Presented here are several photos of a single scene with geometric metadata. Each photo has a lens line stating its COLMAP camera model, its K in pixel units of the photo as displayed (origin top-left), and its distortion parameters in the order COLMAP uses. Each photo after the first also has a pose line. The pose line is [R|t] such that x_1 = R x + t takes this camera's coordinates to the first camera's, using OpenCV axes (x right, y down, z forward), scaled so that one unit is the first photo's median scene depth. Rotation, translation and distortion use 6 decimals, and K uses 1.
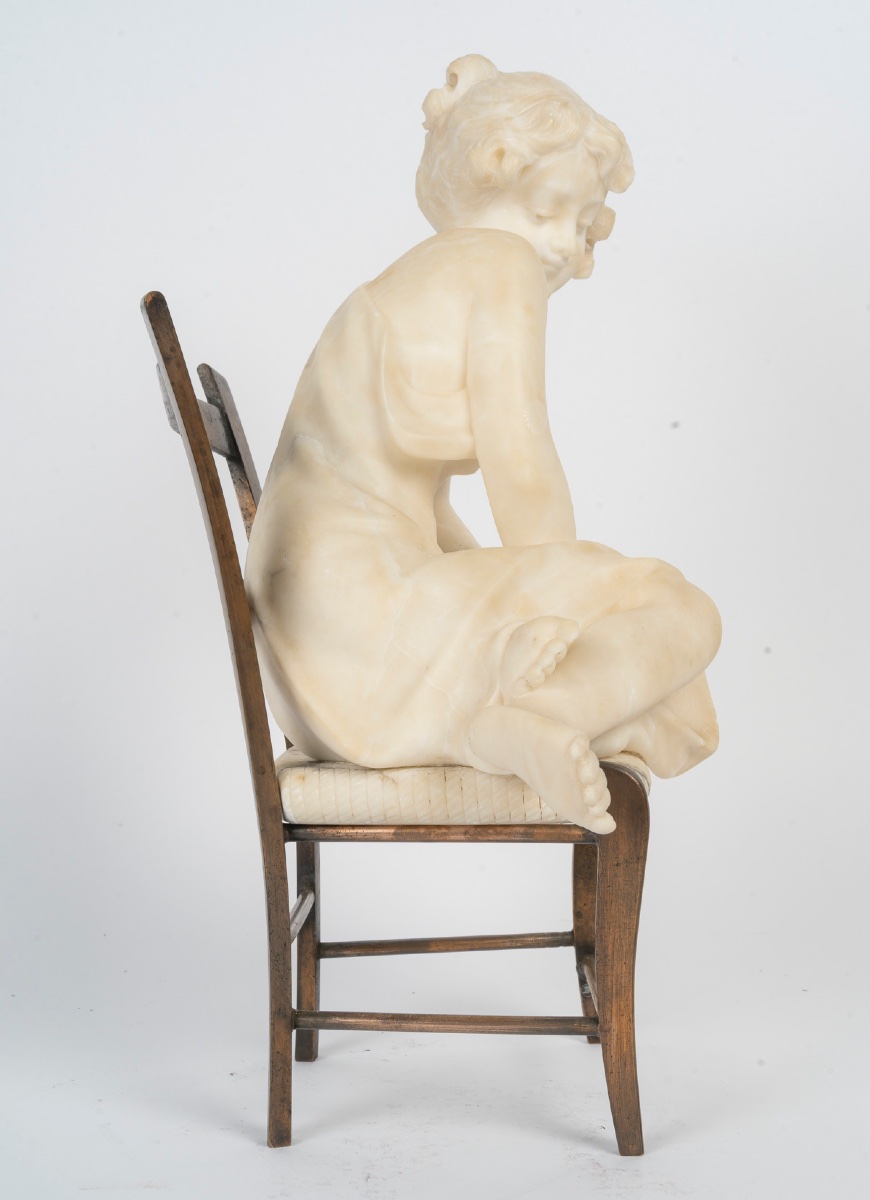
lens RADIAL K [[1474.6, 0, 435.4], [0, 1474.6, 597.6], [0, 0, 1]] dist [-0.007531, 0.000000]
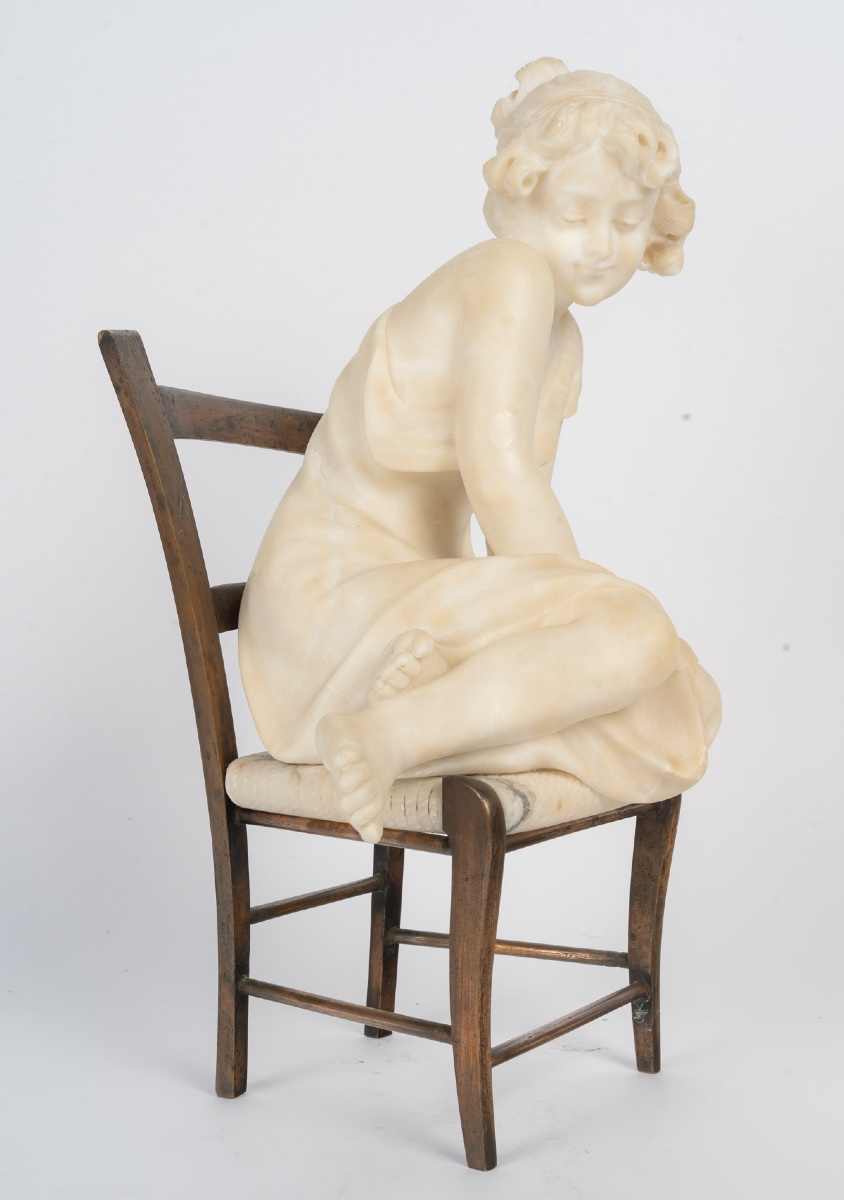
lens RADIAL K [[1552.5, 0, 422.0], [0, 1552.5, 597.6], [0, 0, 1]] dist [0.013616, 0.000000]
pose [[0.883517, 0.041052, -0.466597, 0.553830], [-0.033563, 0.999140, 0.024354, -0.034832], [0.467196, -0.005857, 0.884135, 0.042869]]
